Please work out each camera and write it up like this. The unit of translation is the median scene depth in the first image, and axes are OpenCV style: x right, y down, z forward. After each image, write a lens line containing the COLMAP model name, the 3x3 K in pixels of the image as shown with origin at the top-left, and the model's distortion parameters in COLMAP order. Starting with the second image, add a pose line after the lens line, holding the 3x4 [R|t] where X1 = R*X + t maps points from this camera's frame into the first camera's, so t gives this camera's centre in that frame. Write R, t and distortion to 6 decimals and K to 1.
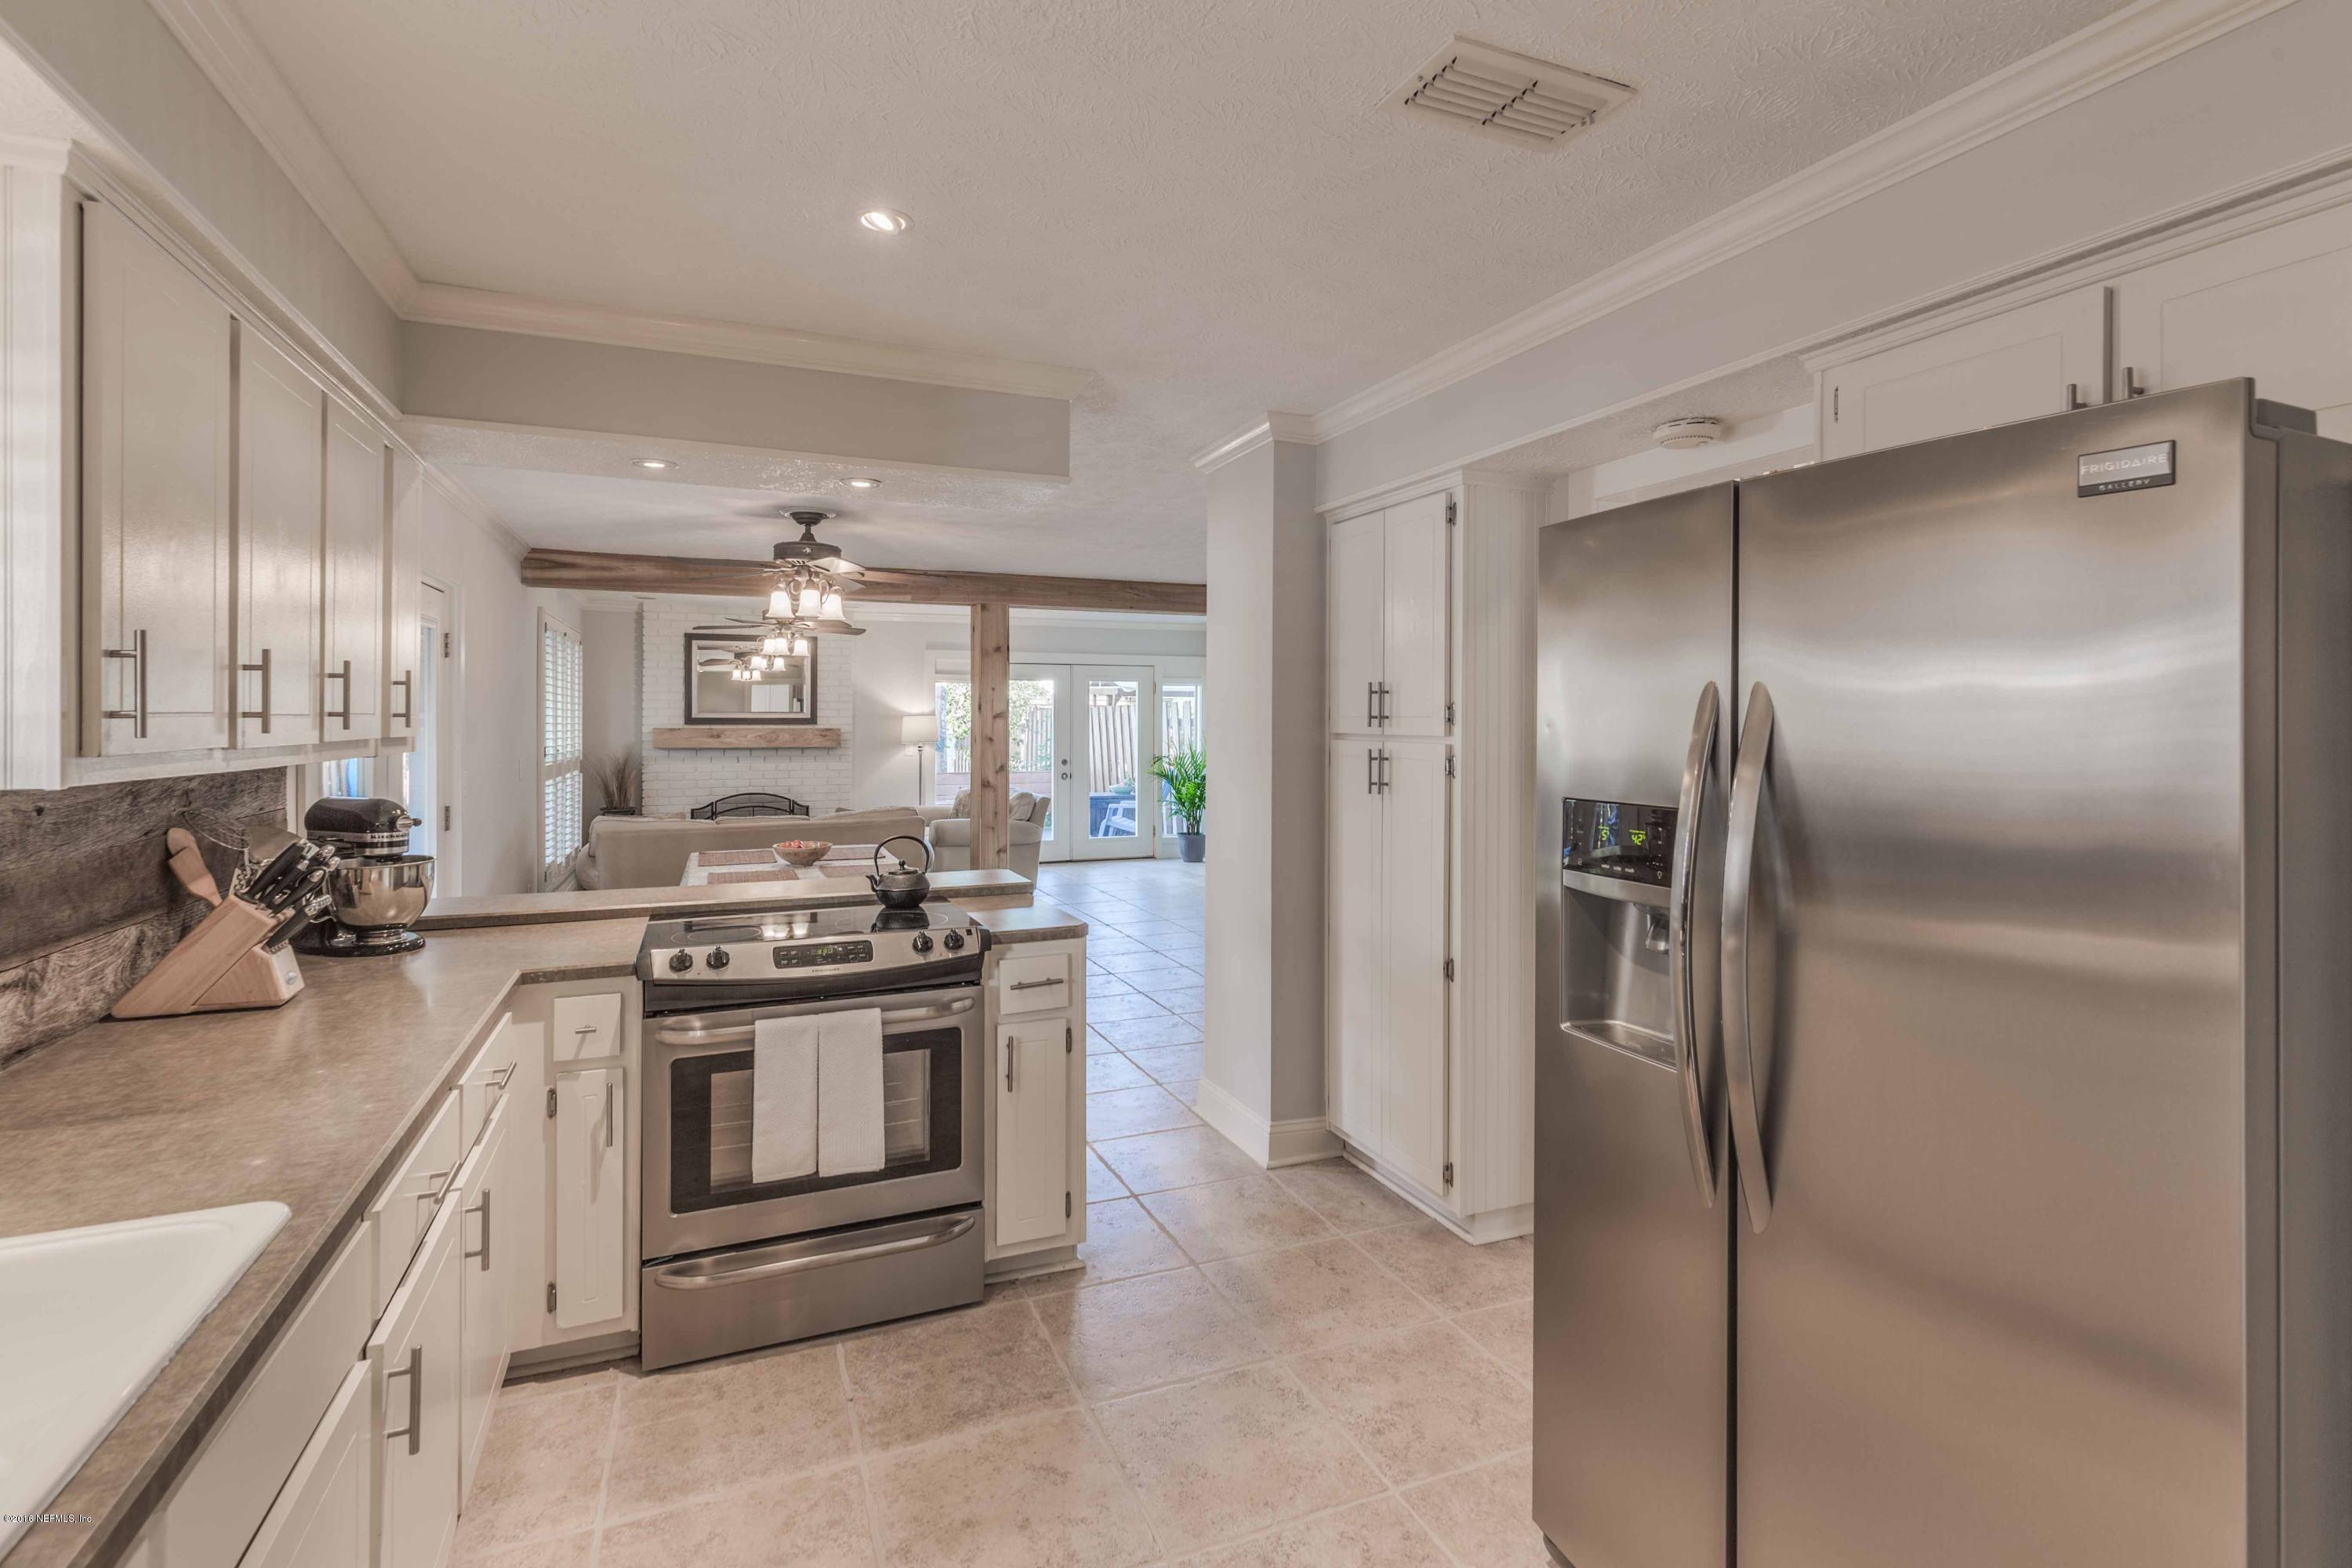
lens RADIAL K [[1099.7, 0, 1153.6], [0, 1099.7, 716.8], [0, 0, 1]] dist [0.013093, -0.001457]
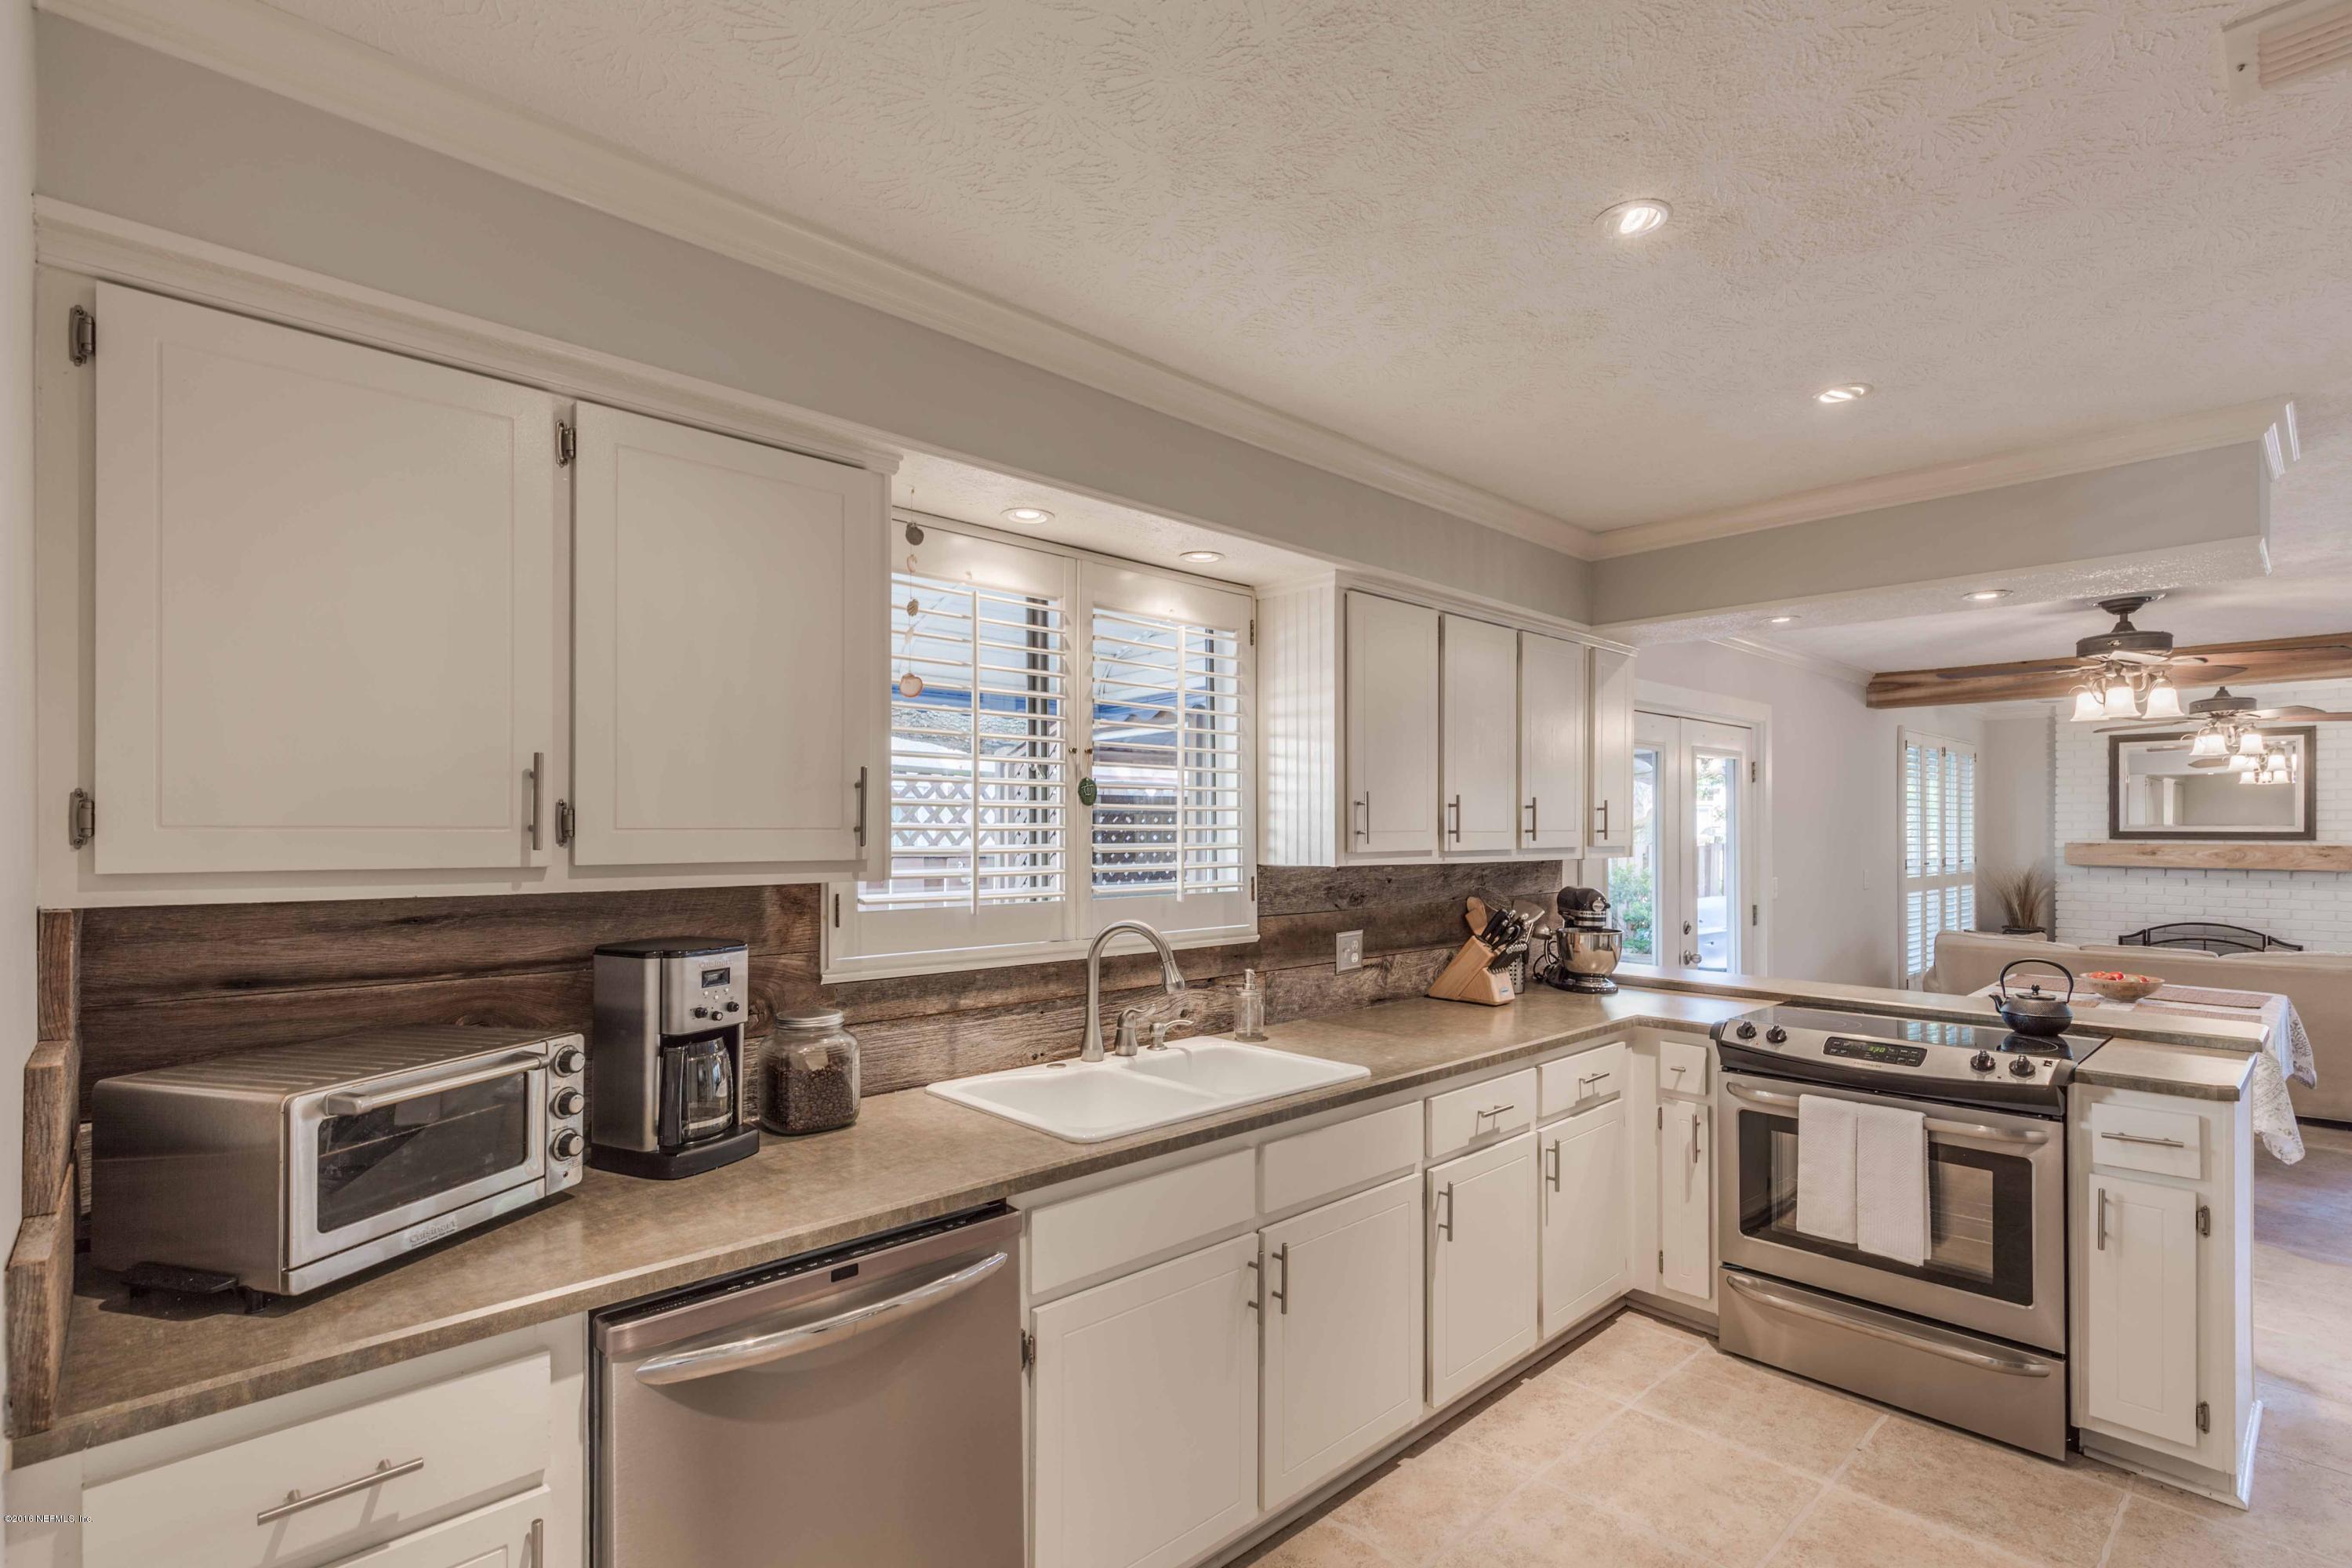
lens RADIAL K [[1099.7, 0, 1201.8], [0, 1099.7, 830.5], [0, 0, 1]] dist [0.013093, -0.001457]
pose [[0.372747, 0.001439, -0.927932, 0.234836], [0.000150, 0.999999, 0.001611, -0.002439], [0.927933, -0.000739, 0.372746, -0.011877]]
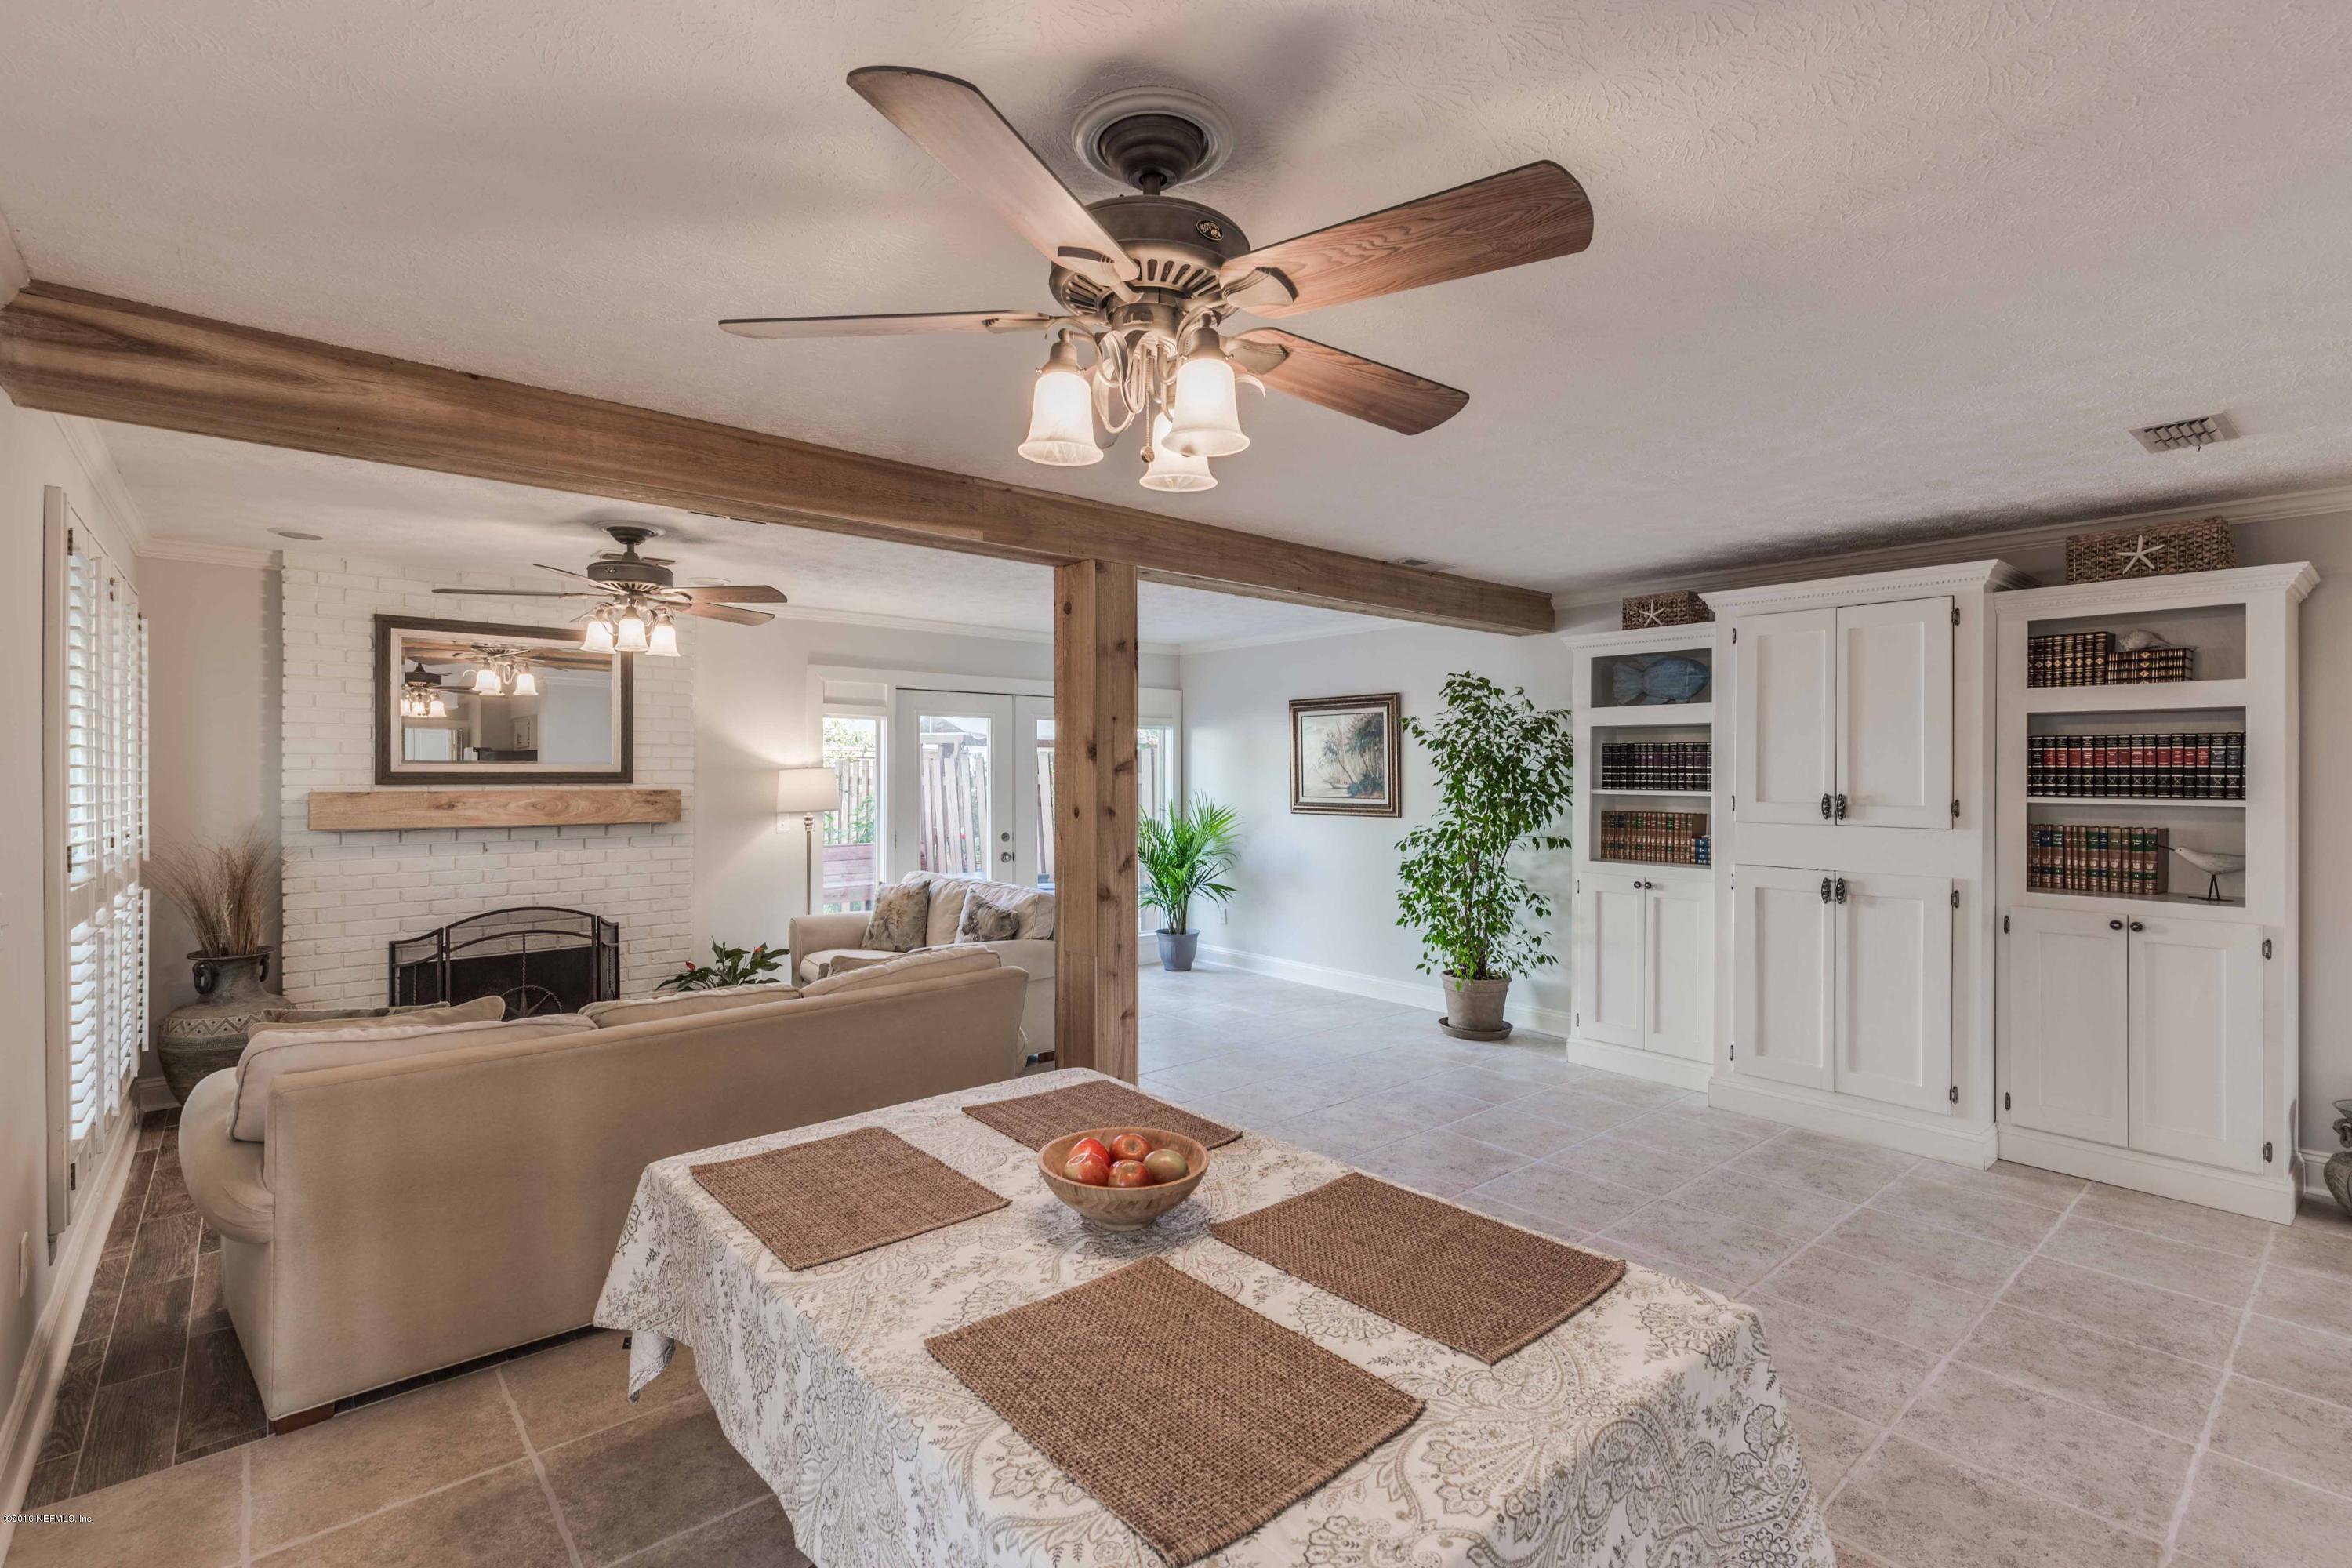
lens RADIAL K [[1069.8, 0, 1170.7], [0, 1069.8, 774.4], [0, 0, 1]] dist [0.007290, -0.003865]
pose [[0.948138, -0.000976, 0.317857, -0.411549], [0.000042, 0.999996, 0.002945, 0.000769], [-0.317859, -0.002779, 0.948134, 0.701956]]
